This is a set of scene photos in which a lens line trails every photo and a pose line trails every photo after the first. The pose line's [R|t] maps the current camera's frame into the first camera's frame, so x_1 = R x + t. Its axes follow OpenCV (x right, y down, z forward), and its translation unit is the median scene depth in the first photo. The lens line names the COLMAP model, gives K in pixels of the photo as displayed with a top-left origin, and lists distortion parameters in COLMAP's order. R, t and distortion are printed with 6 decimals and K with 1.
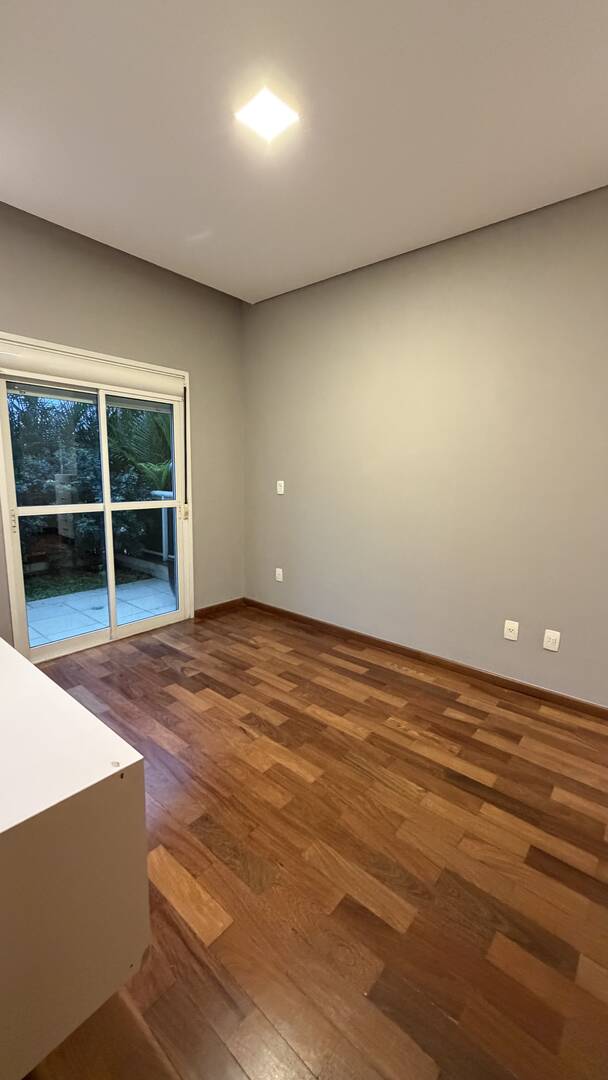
lens RADIAL K [[428.2, 0, 302.8], [0, 428.2, 539.8], [0, 0, 1]] dist [-0.000458, 0.000041]
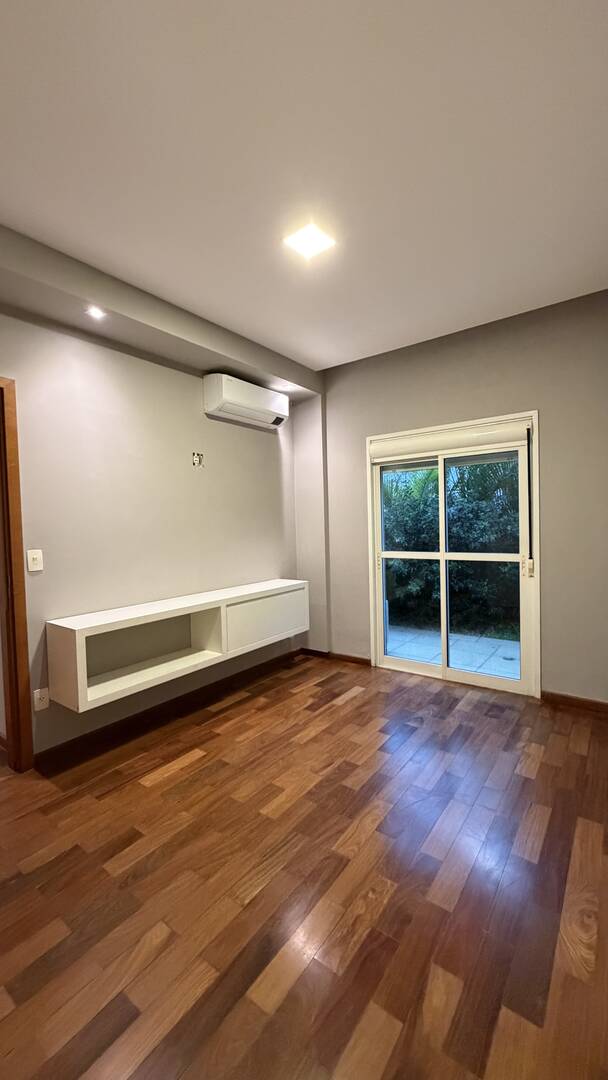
lens RADIAL K [[428.2, 0, 302.8], [0, 428.2, 539.8], [0, 0, 1]] dist [-0.000458, 0.000041]
pose [[0.062173, 0.012995, -0.997981, 0.675488], [-0.133351, 0.991058, 0.004597, -0.079007], [0.989117, 0.132796, 0.063350, 0.589211]]
